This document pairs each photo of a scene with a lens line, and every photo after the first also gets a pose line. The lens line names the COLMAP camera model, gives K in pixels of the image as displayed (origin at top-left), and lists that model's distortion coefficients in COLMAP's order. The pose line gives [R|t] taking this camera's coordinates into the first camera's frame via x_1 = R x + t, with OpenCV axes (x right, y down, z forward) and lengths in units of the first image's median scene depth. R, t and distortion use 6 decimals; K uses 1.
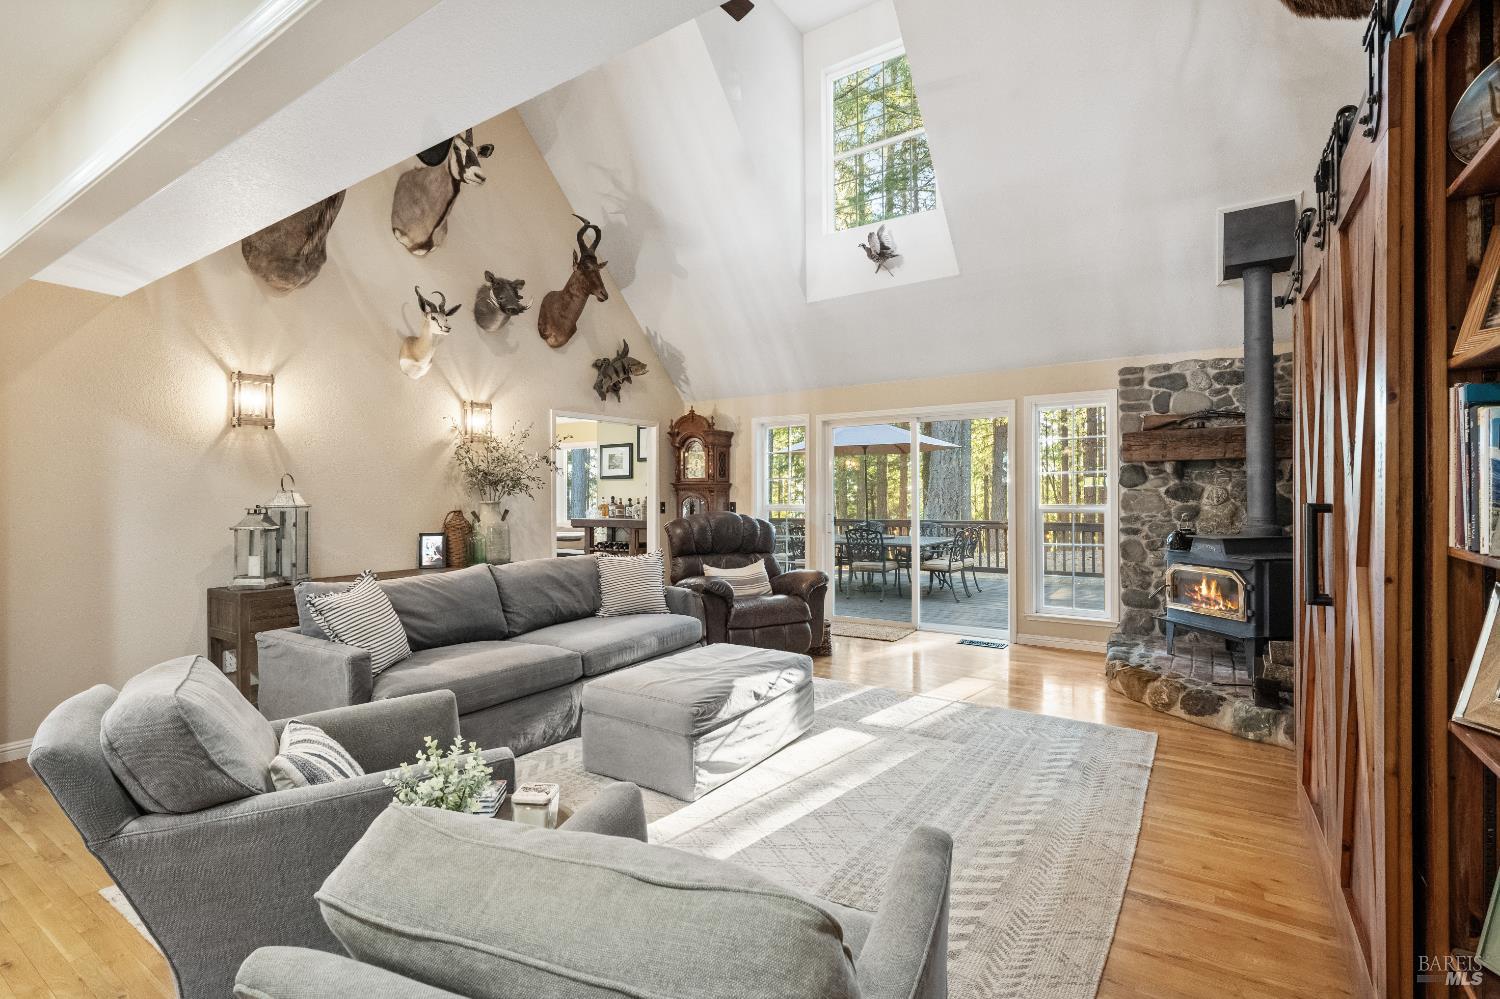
lens RADIAL K [[683.4, 0, 746.8], [0, 683.4, 493.4], [0, 0, 1]] dist [0.001606, 0.000356]
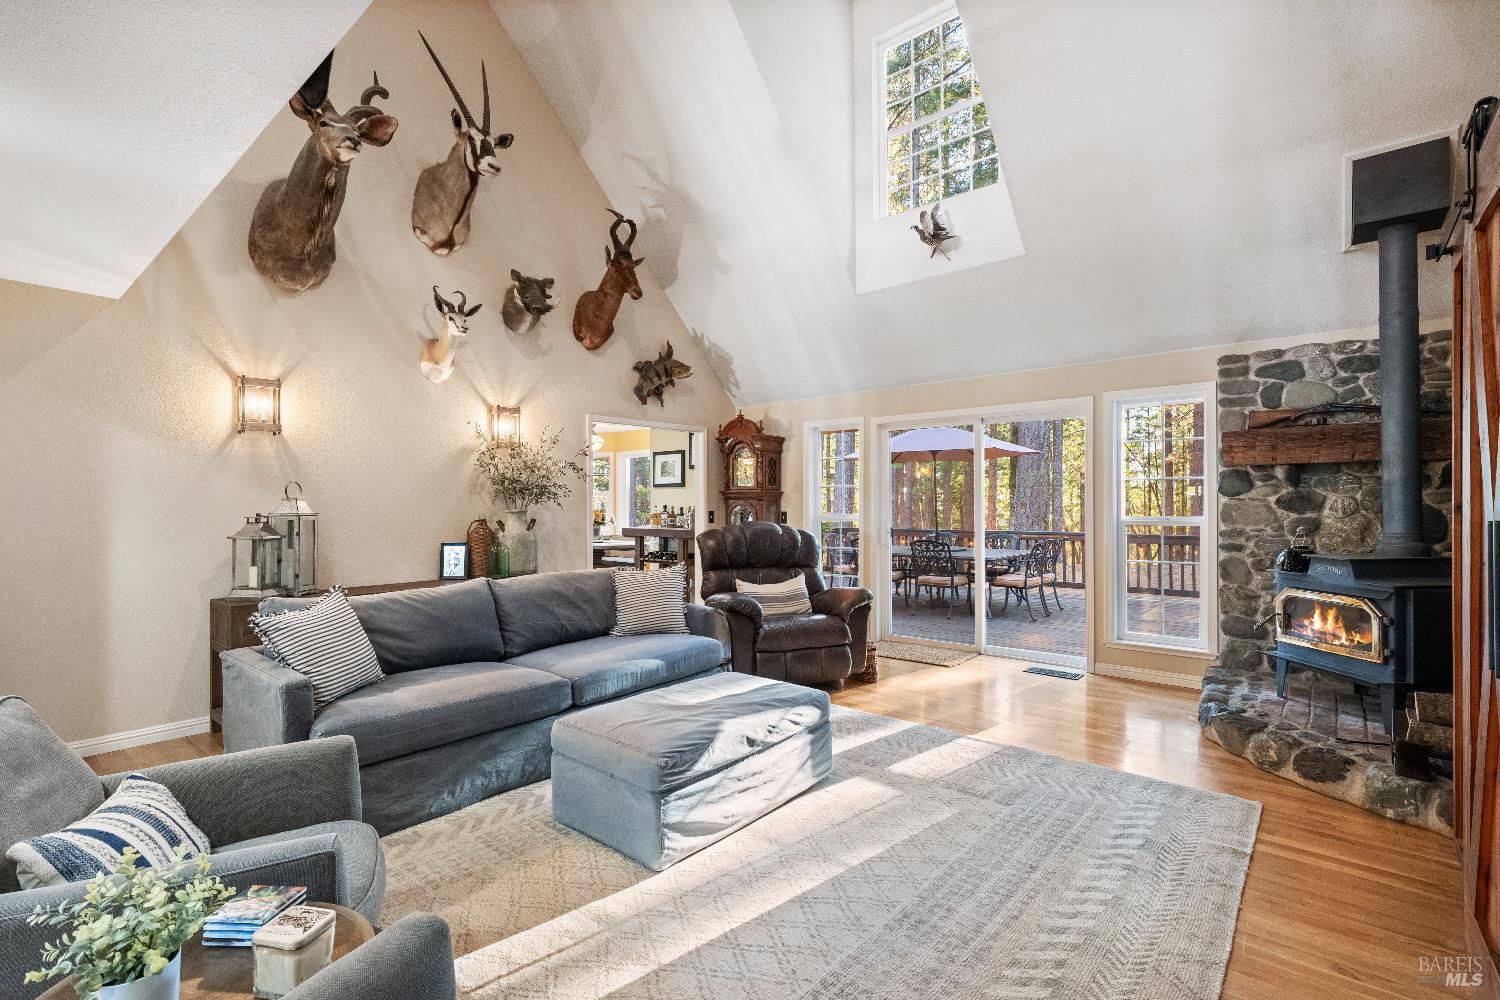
lens RADIAL K [[683.4, 0, 751.9], [0, 683.4, 501.3], [0, 0, 1]] dist [0.001606, 0.000356]
pose [[0.993956, 0.001865, -0.109762, 0.065437], [-0.001965, 0.999998, -0.000811, -0.000637], [0.109761, 0.001022, 0.993958, 0.095303]]
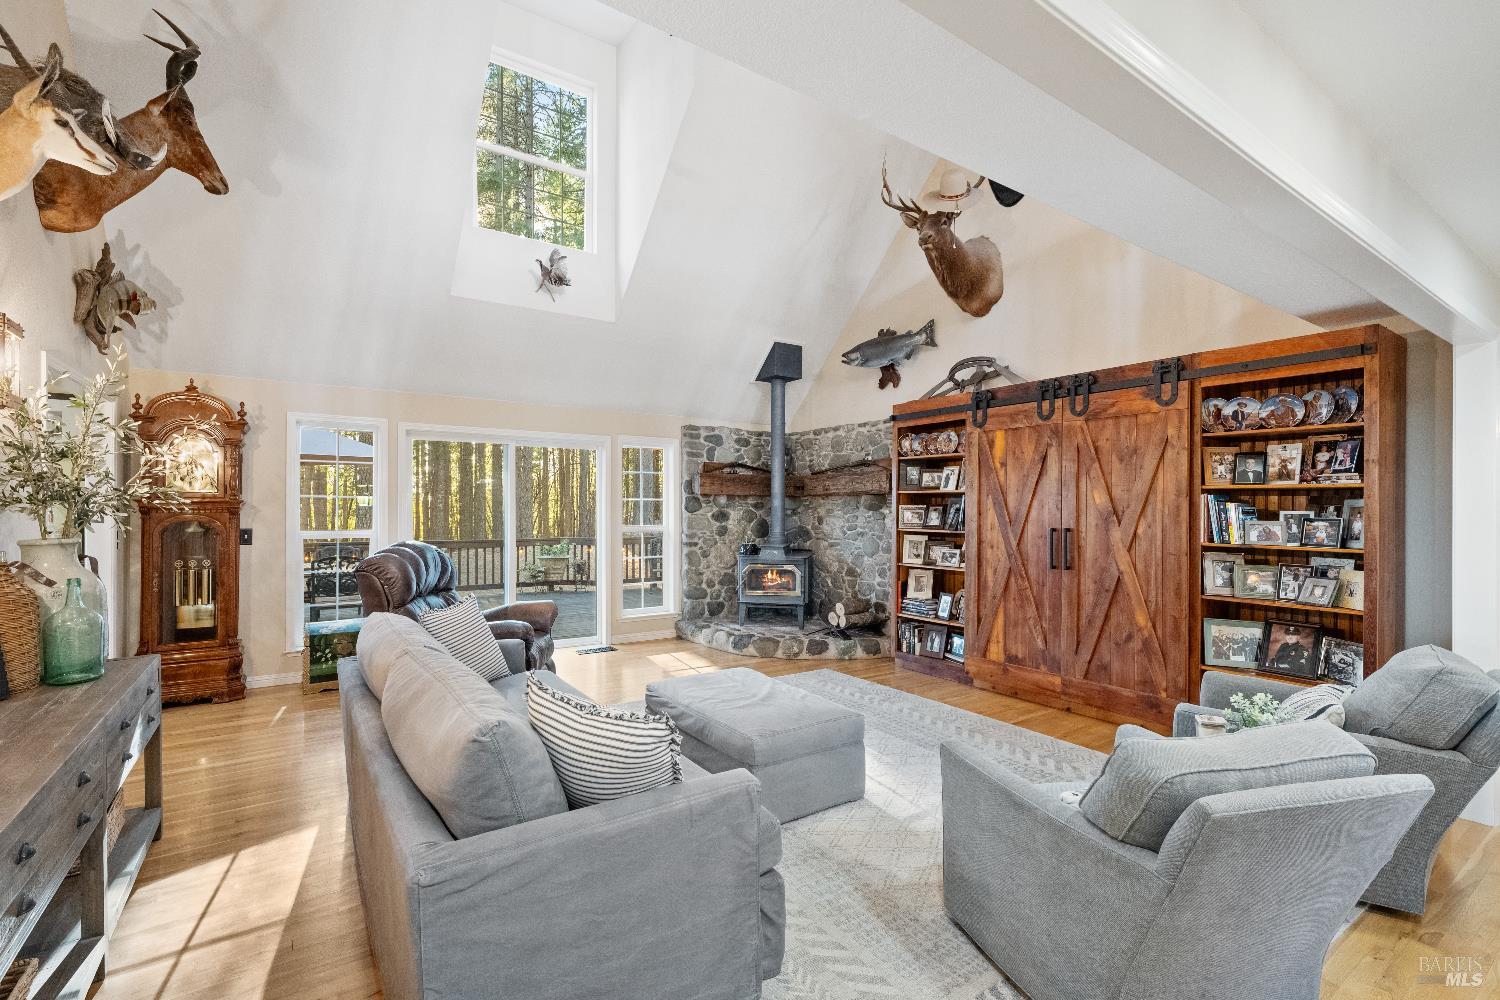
lens RADIAL K [[654.8, 0, 720.9], [0, 654.8, 511.1], [0, 0, 1]] dist [0.000482, -0.000005]
pose [[0.399457, 0.004376, 0.916742, -0.666160], [-0.006216, 0.999979, -0.002065, -0.009839], [-0.916731, -0.004874, 0.399475, 0.451159]]
